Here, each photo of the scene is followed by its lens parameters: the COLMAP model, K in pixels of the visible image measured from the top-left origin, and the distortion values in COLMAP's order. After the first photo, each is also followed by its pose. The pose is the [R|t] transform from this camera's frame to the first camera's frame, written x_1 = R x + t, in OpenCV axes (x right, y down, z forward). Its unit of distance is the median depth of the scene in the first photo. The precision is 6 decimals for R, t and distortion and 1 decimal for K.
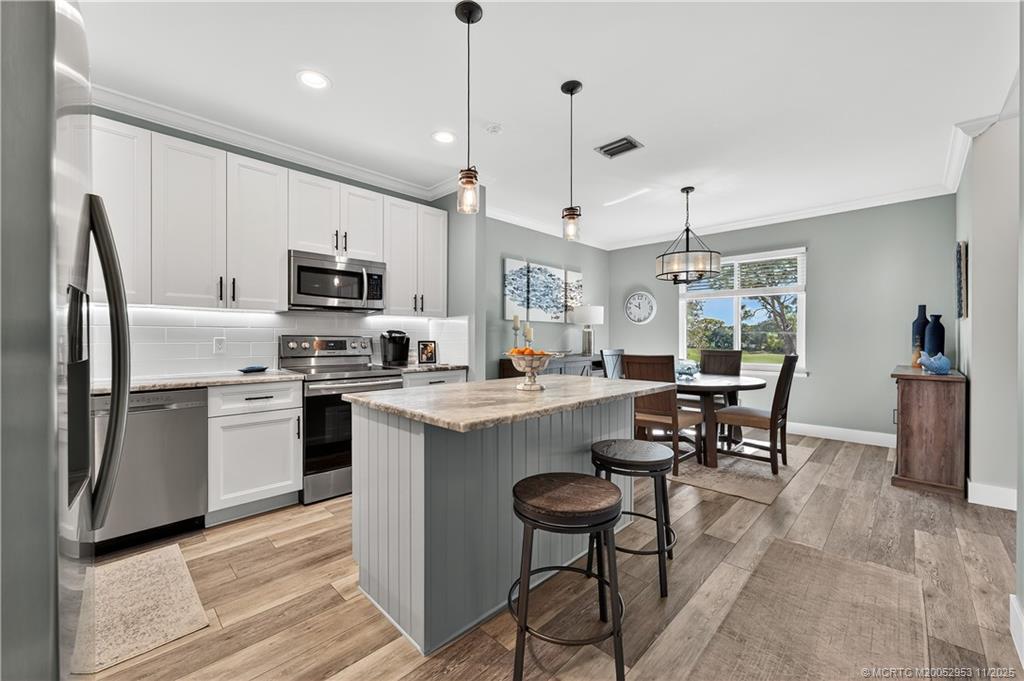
lens RADIAL K [[396.8, 0, 513.6], [0, 396.8, 340.6], [0, 0, 1]] dist [-0.001044, -0.000057]
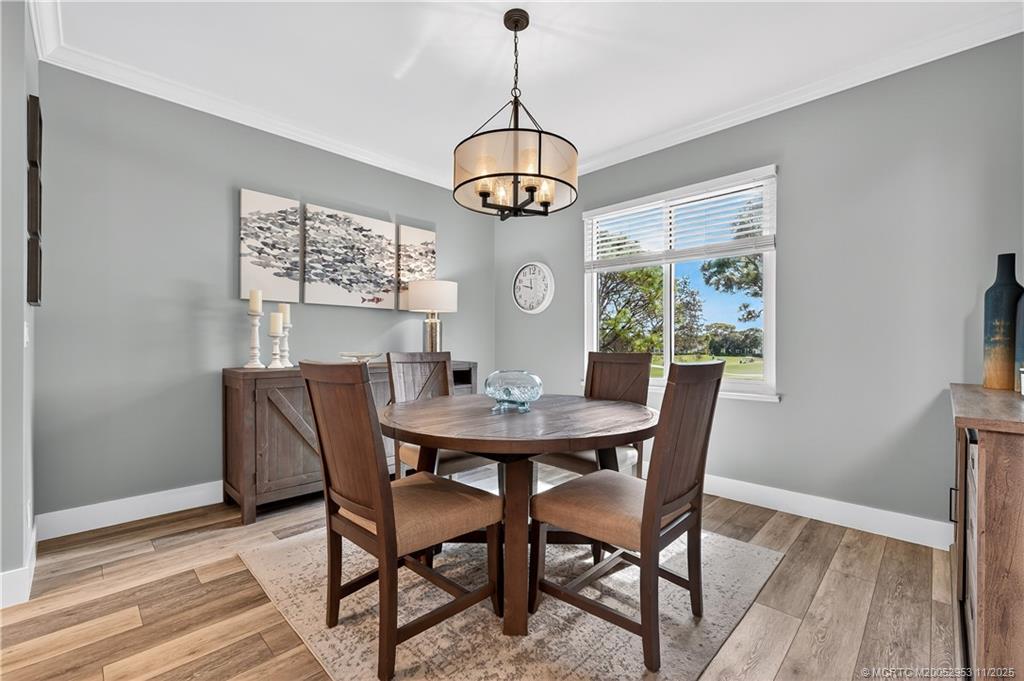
lens RADIAL K [[425.6, 0, 509.8], [0, 425.6, 344.4], [0, 0, 1]] dist [-0.003149, -0.000393]
pose [[1.000000, 0.000334, 0.000324, 0.325310], [-0.000333, 0.999989, -0.004581, 0.012553], [-0.000326, 0.004581, 0.999989, 0.365111]]
